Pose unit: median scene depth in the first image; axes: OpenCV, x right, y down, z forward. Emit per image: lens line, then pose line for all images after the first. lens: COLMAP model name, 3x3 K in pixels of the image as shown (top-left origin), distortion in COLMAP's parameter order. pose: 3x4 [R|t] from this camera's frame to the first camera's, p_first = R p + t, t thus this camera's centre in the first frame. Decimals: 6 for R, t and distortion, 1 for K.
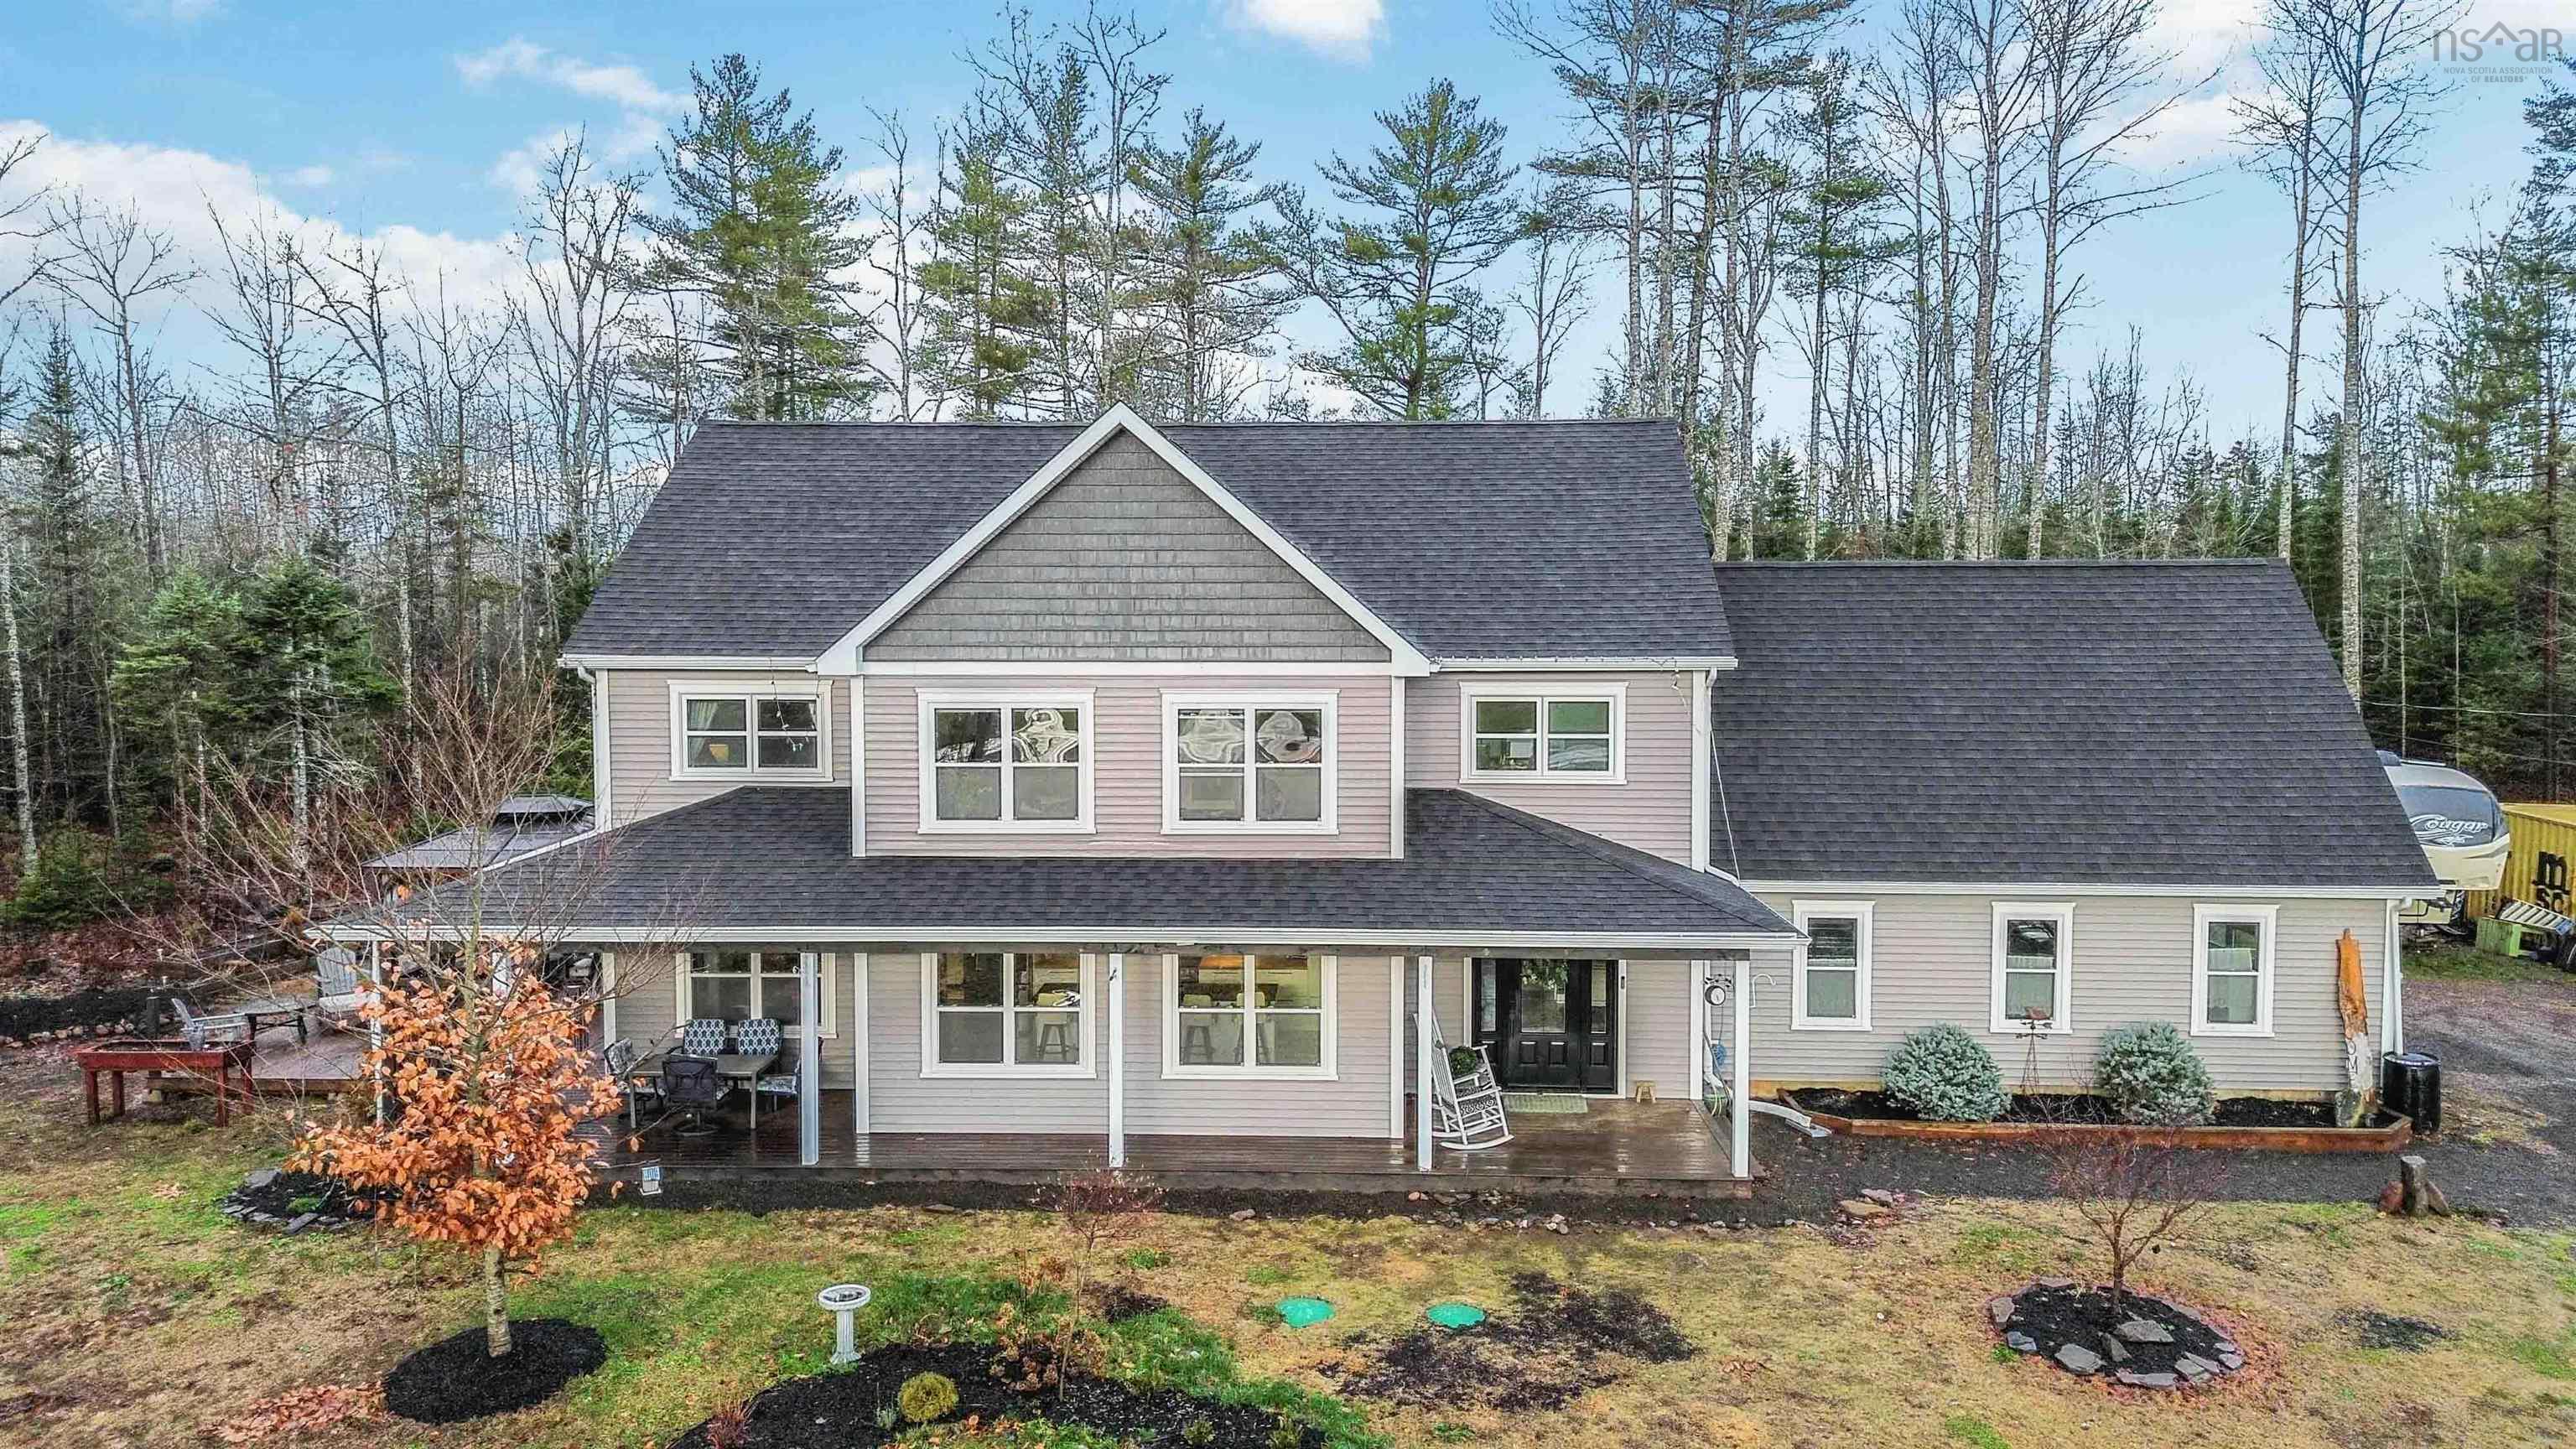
lens RADIAL K [[1822.3, 0, 1285.2], [0, 1822.3, 701.7], [0, 0, 1]] dist [0.093199, -0.106226]
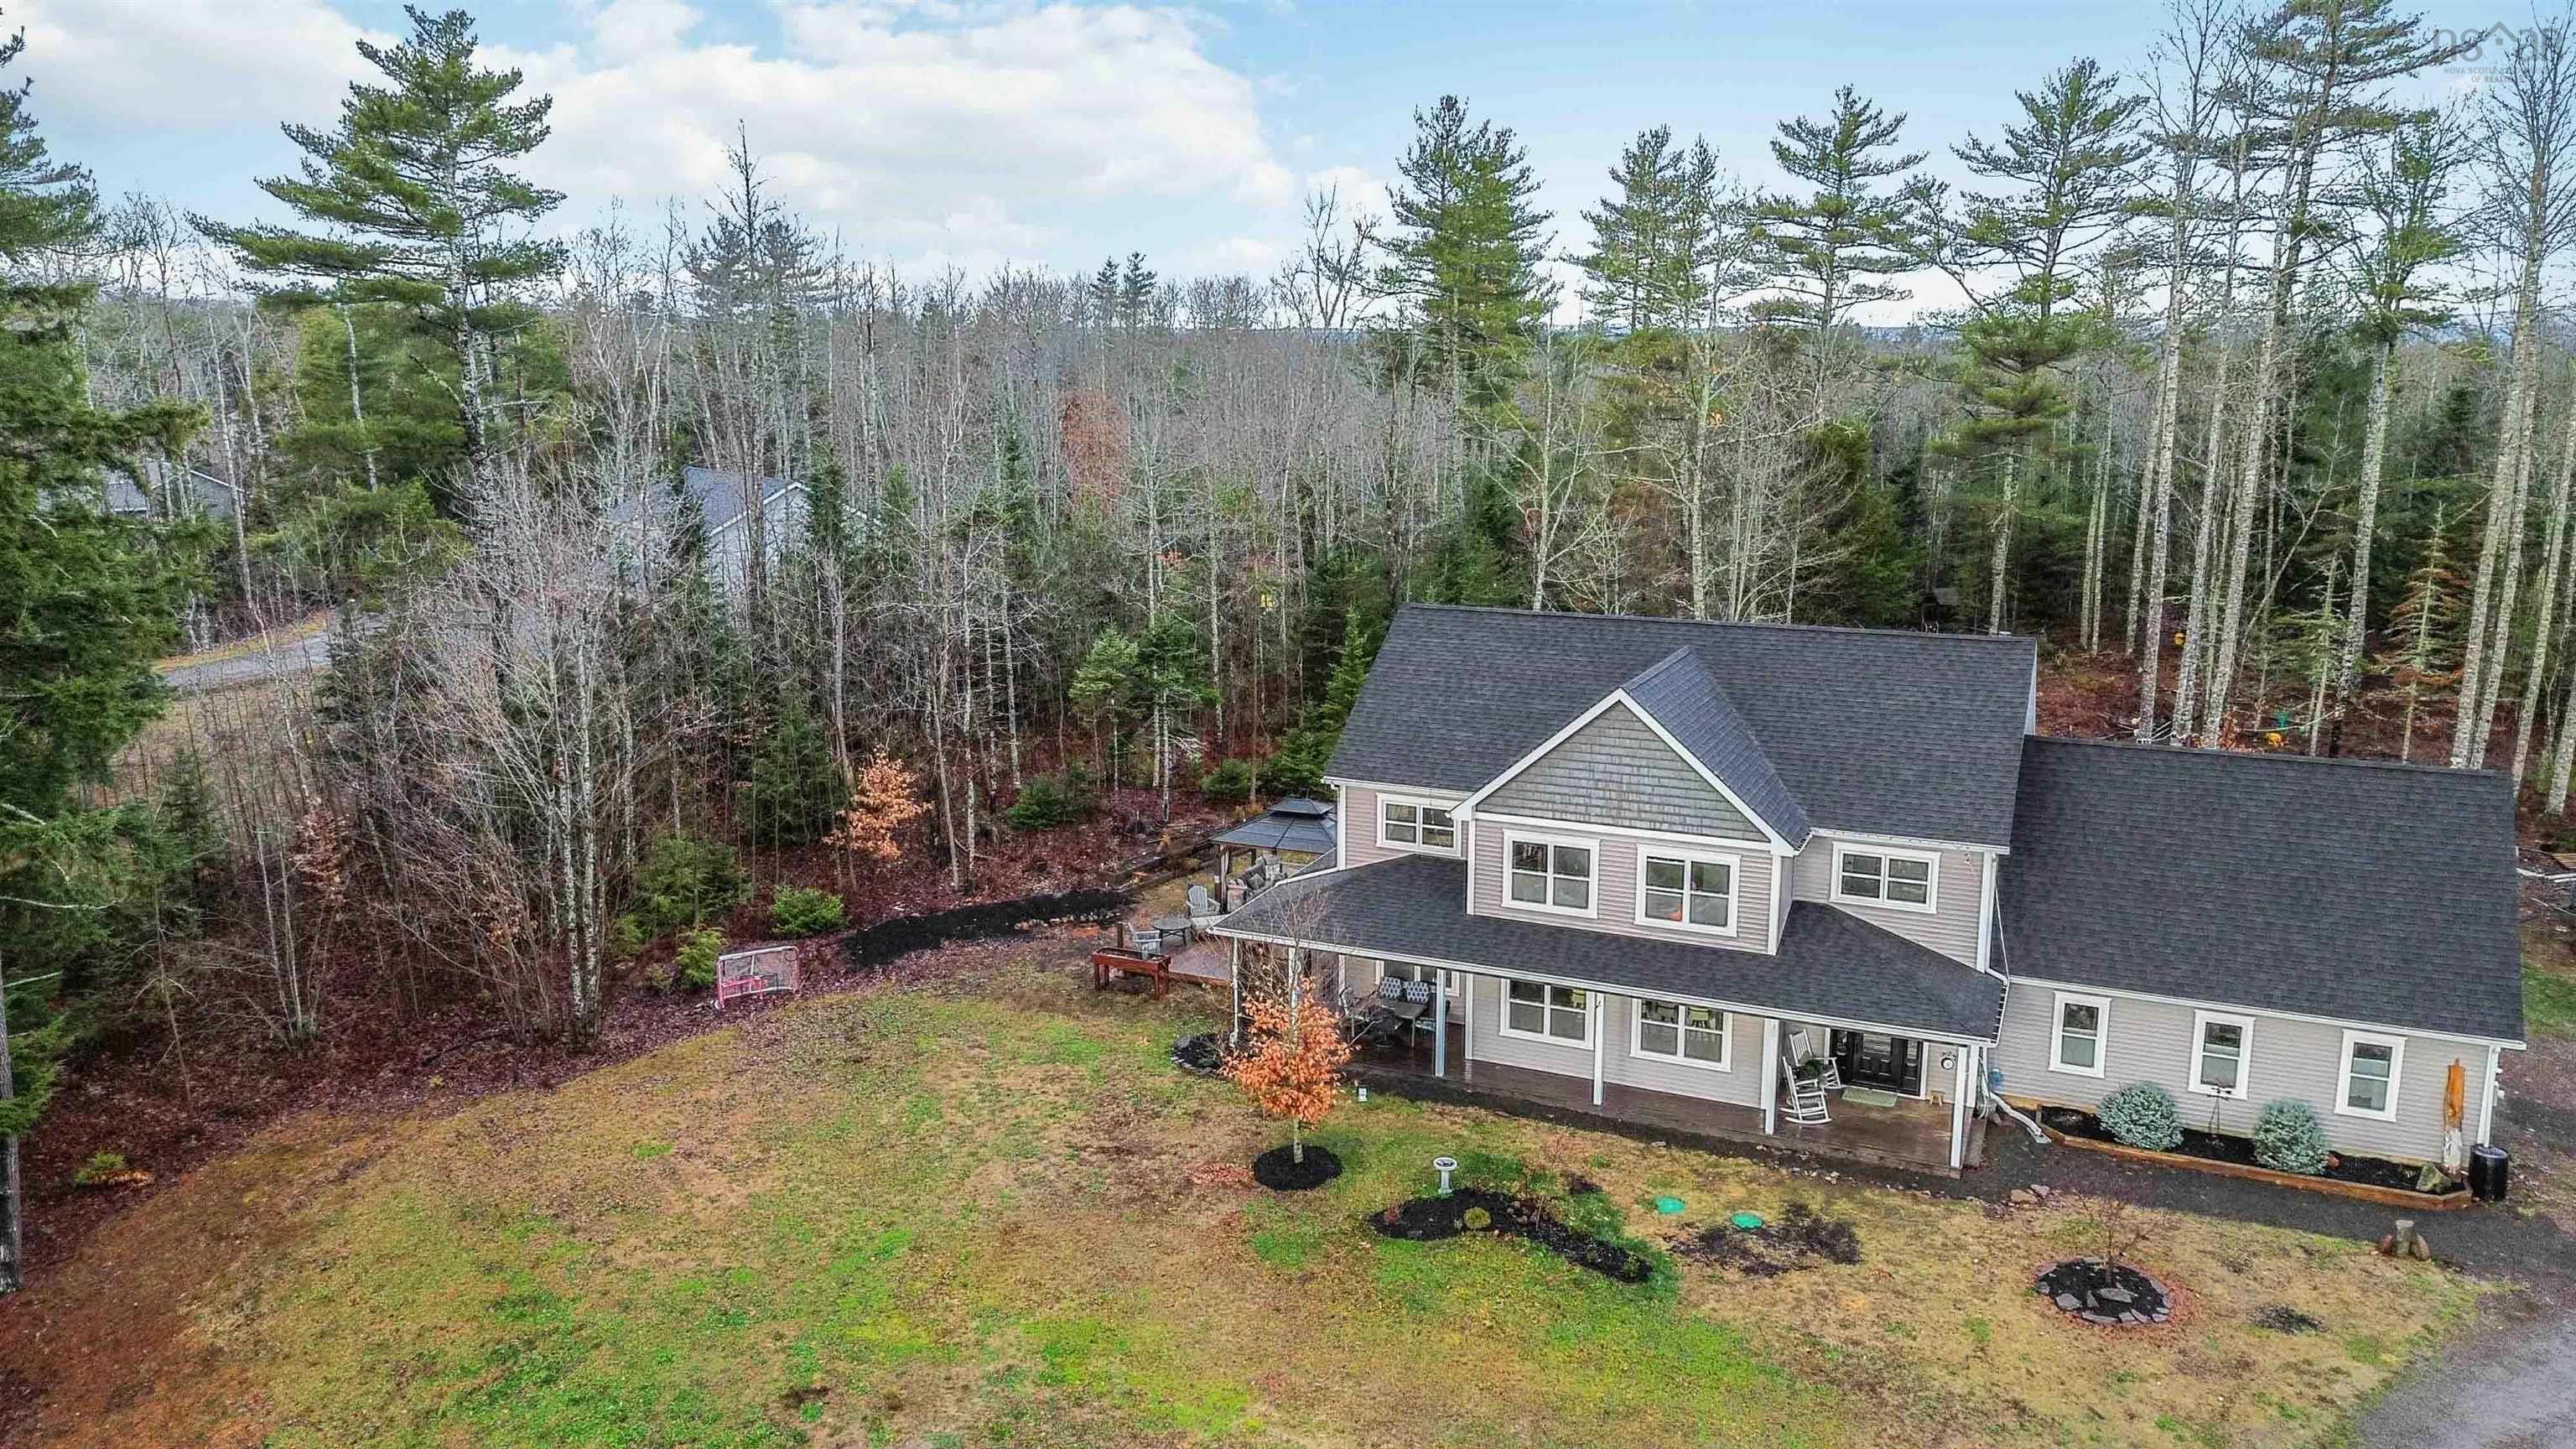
lens RADIAL K [[1822.3, 0, 1285.2], [0, 1822.3, 701.7], [0, 0, 1]] dist [0.093199, -0.106226]
pose [[0.929556, 0.070004, -0.361973, 0.243796], [-0.020216, 0.990009, 0.139548, -0.380303], [0.368125, -0.122400, 0.921684, -0.734626]]
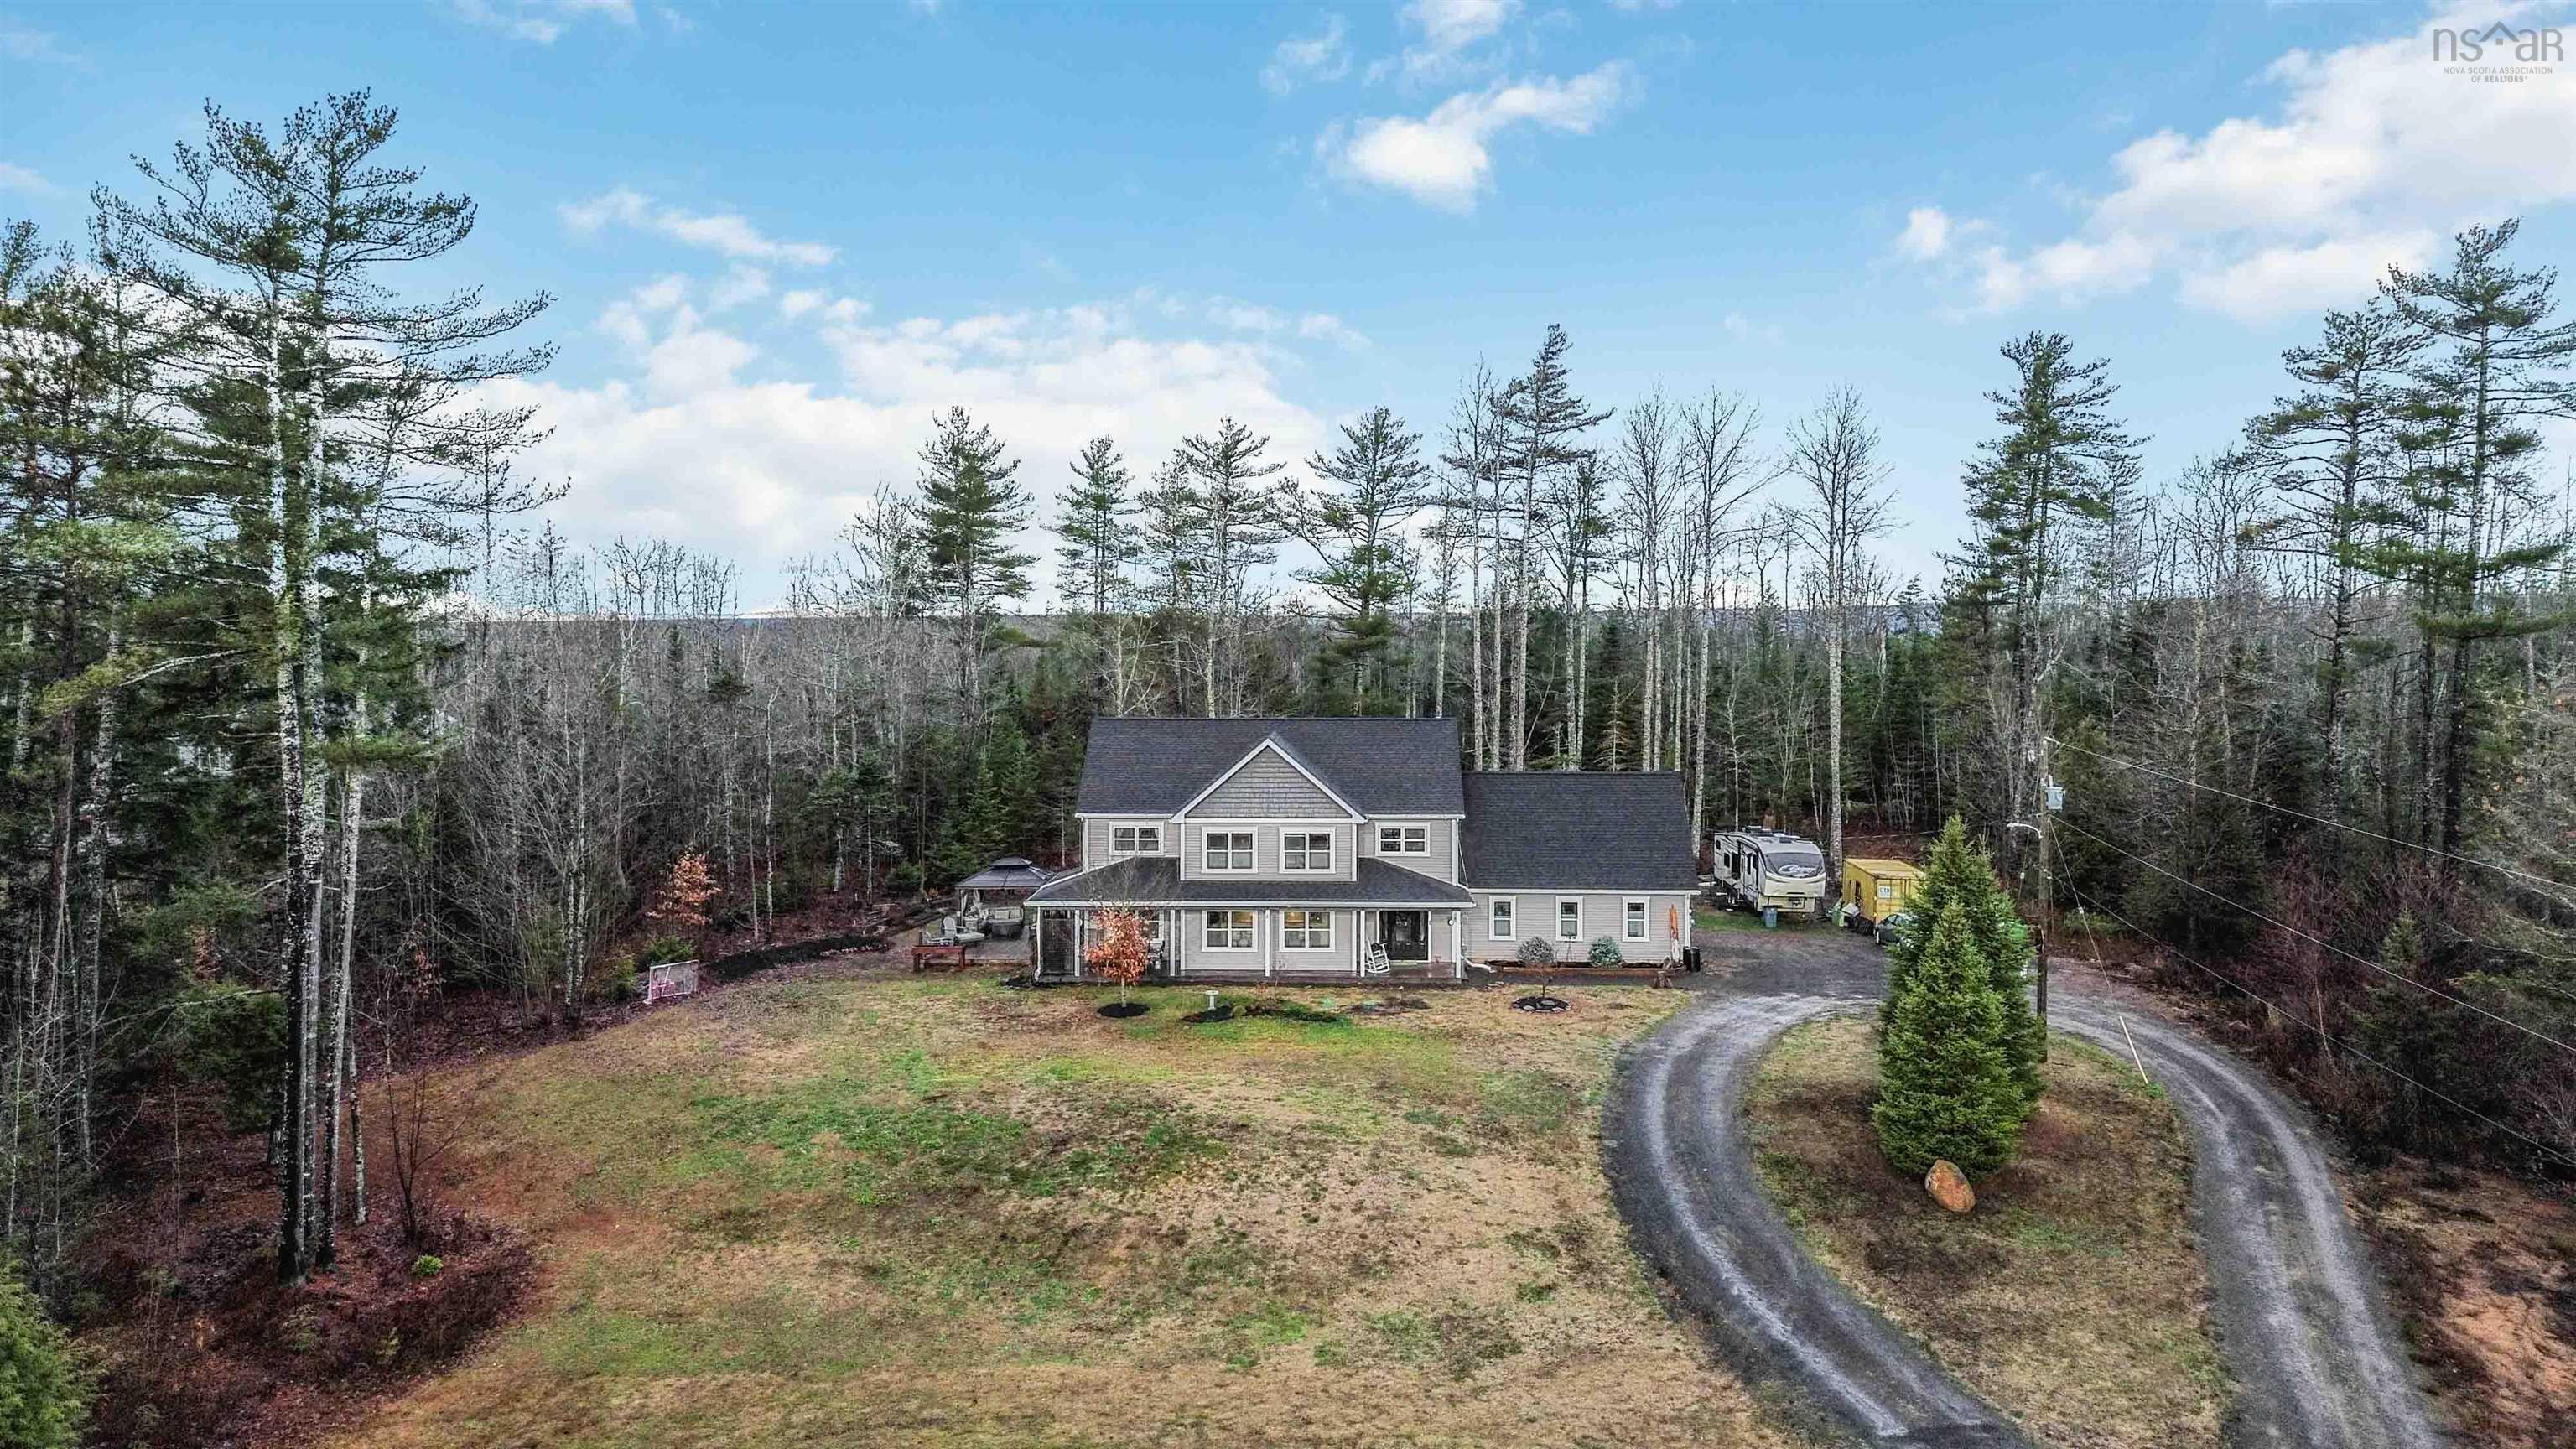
lens RADIAL K [[1851.2, 0, 1281.8], [0, 1851.2, 673.0], [0, 0, 1]] dist [0.094892, -0.000018]
pose [[0.999786, 0.000964, 0.020657, -0.128620], [-0.000218, 0.999348, -0.036099, -0.156014], [-0.020678, 0.036087, 0.999135, -2.183649]]
